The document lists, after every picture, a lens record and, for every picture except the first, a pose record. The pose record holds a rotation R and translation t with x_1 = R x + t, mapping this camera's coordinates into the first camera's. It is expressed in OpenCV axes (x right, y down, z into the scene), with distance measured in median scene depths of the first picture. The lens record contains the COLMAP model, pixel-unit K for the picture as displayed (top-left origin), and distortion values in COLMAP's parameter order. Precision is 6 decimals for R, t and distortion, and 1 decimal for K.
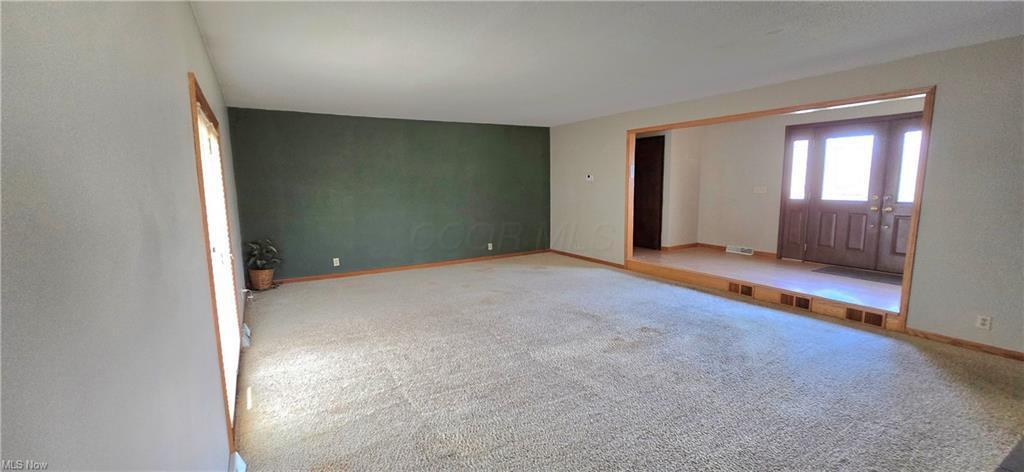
lens RADIAL K [[419.8, 0, 514.2], [0, 419.8, 241.0], [0, 0, 1]] dist [-0.001633, -0.000003]
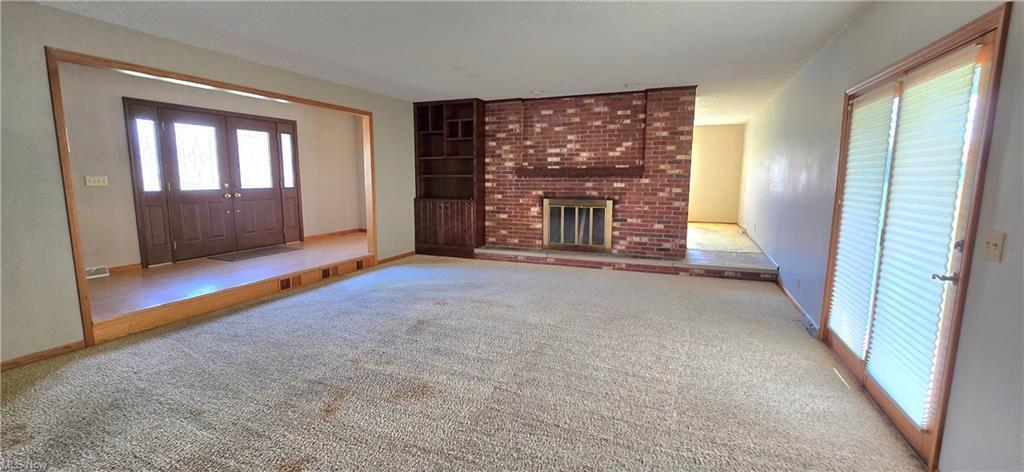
lens RADIAL K [[419.8, 0, 512.5], [0, 419.8, 231.3], [0, 0, 1]] dist [-0.001633, -0.000003]
pose [[-0.594276, -0.098440, 0.798214, -0.495858], [0.106702, 0.974058, 0.199566, -0.130920], [-0.797152, 0.203768, -0.568355, 1.079224]]
